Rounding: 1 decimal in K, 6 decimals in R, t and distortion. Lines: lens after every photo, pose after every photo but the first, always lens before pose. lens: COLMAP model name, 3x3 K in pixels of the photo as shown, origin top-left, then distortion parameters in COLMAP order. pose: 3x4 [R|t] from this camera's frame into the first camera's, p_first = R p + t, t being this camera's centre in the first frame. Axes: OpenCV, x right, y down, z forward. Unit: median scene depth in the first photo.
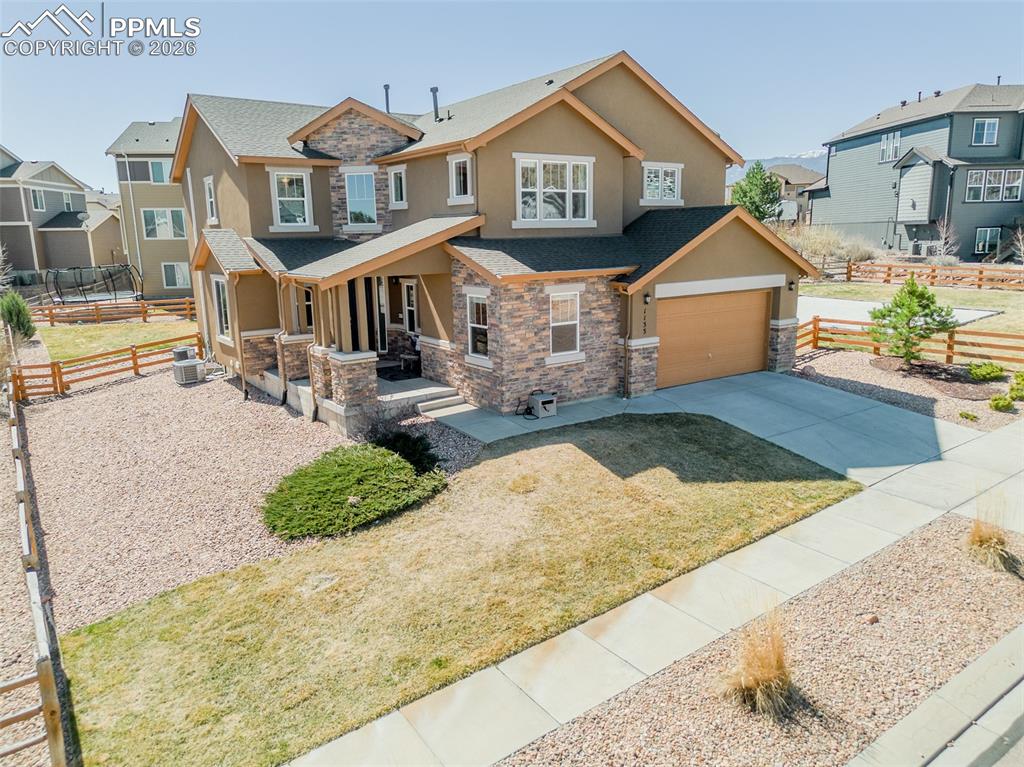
lens RADIAL K [[725.2, 0, 513.1], [0, 725.2, 387.8], [0, 0, 1]] dist [0.069237, -0.068017]
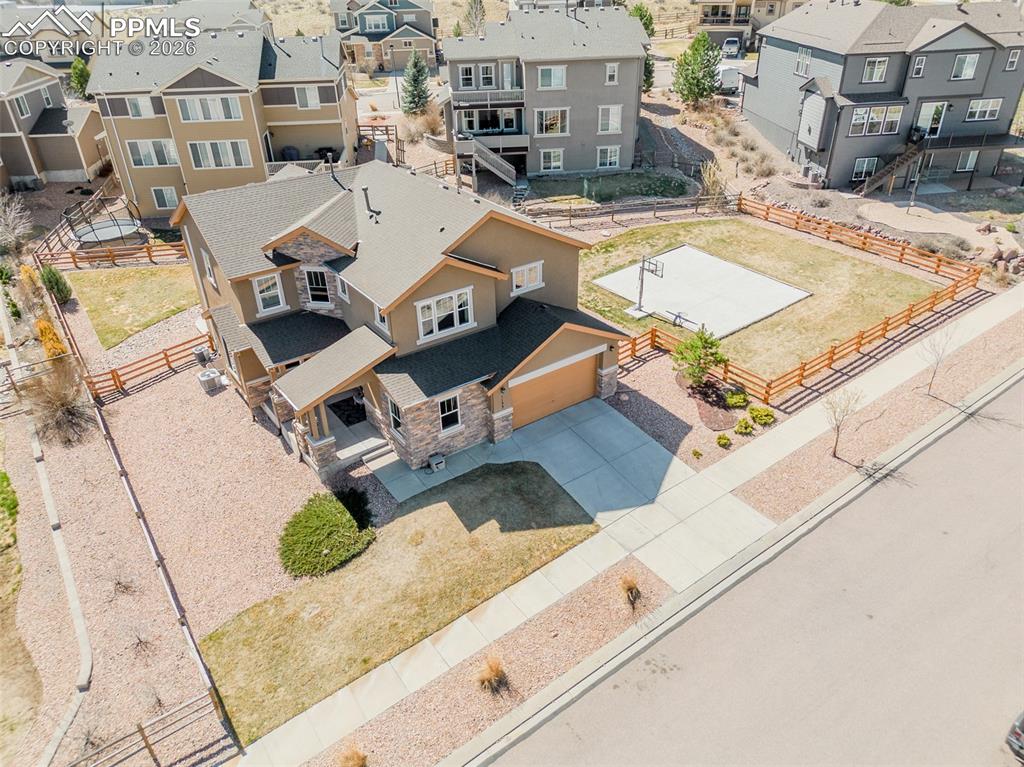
lens RADIAL K [[725.2, 0, 513.1], [0, 725.2, 387.8], [0, 0, 1]] dist [0.069237, -0.068017]
pose [[0.999931, -0.008994, 0.007534, 0.201894], [0.005955, 0.942340, 0.334603, -0.683965], [-0.010109, -0.334535, 0.942329, -0.517637]]
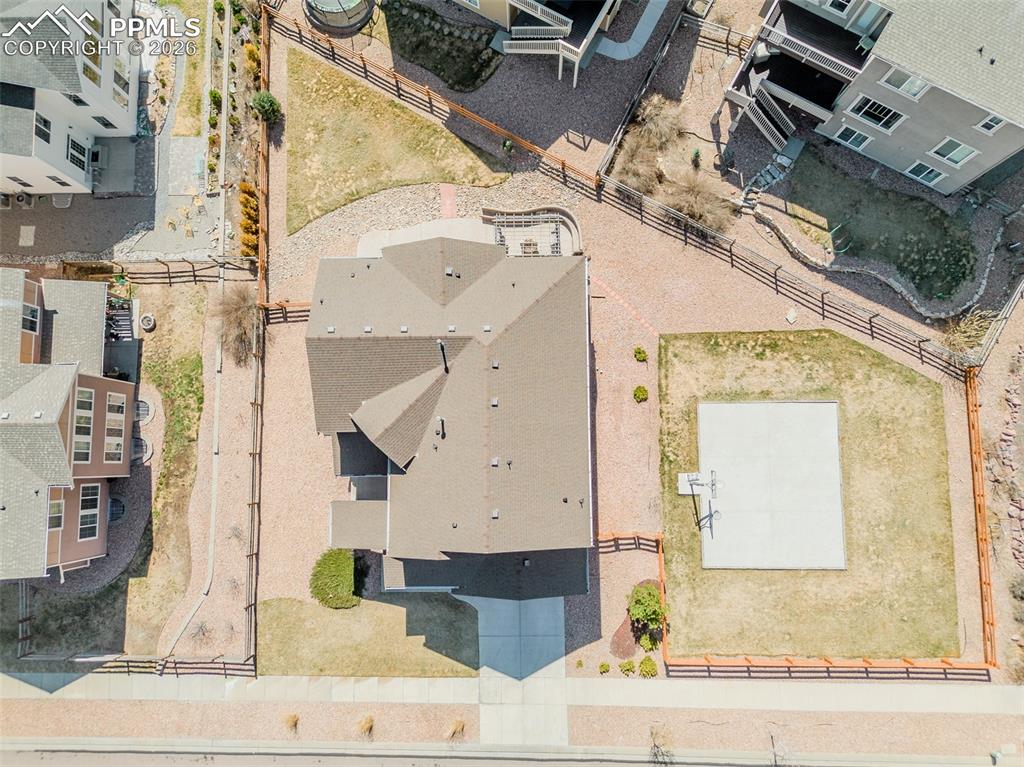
lens RADIAL K [[725.2, 0, 513.1], [0, 725.2, 387.8], [0, 0, 1]] dist [0.069237, -0.068017]
pose [[0.826149, 0.559867, -0.063457, 0.105263], [-0.102898, 0.260640, 0.959937, -2.513013], [0.553976, -0.786521, 0.272936, 0.984126]]
